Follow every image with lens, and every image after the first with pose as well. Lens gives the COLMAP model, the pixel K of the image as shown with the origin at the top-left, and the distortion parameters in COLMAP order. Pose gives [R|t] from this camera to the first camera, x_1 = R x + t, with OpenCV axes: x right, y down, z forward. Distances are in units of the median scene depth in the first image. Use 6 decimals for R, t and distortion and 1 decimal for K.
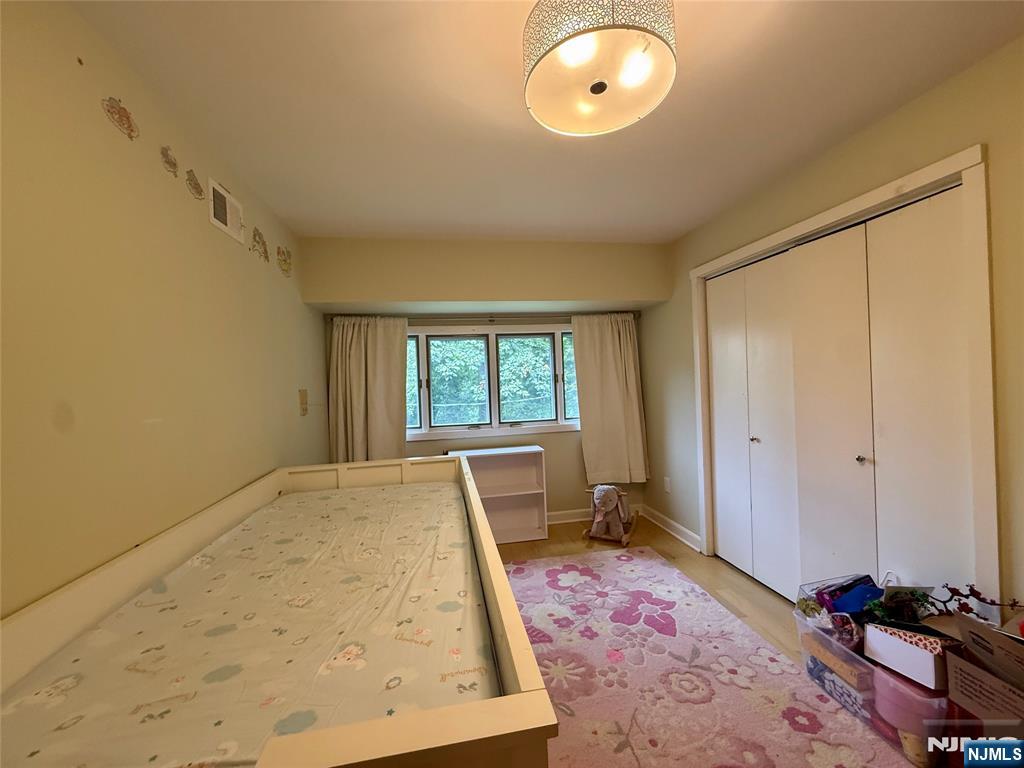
lens RADIAL K [[408.7, 0, 509.9], [0, 408.7, 383.7], [0, 0, 1]] dist [0.000121, 0.000271]
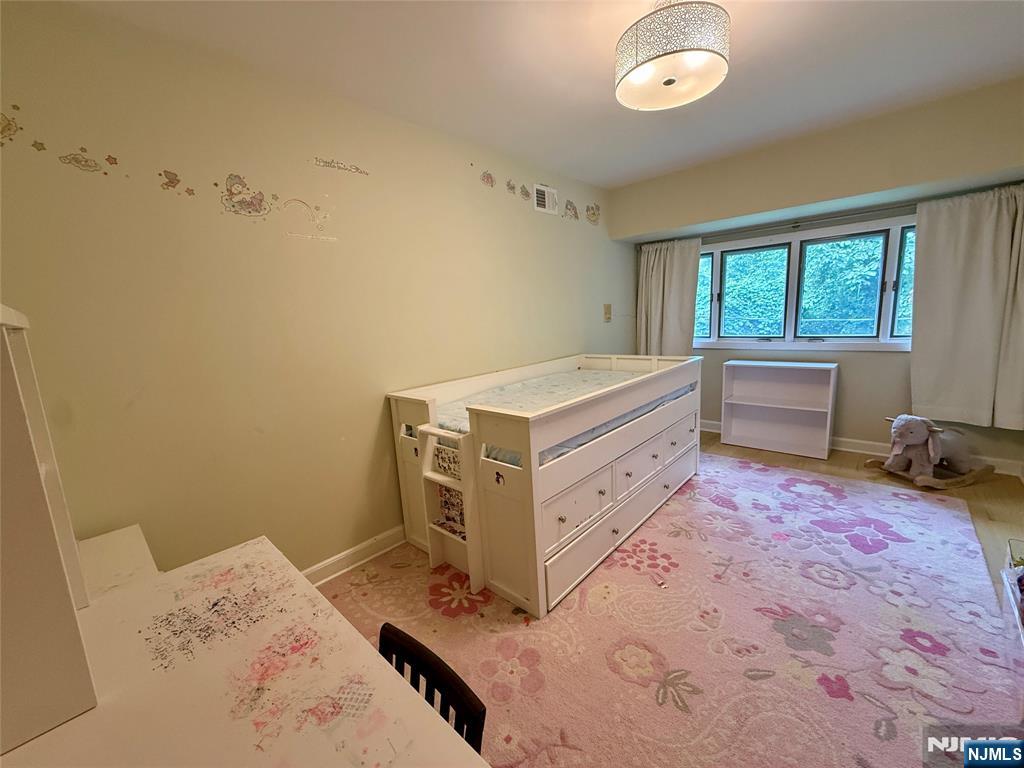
lens RADIAL K [[408.7, 0, 509.9], [0, 408.7, 383.7], [0, 0, 1]] dist [0.000121, 0.000271]
pose [[0.605190, 0.140725, -0.783544, 0.383997], [0.022867, 0.980773, 0.193810, 0.002251], [0.795752, -0.135209, 0.590336, -0.136601]]
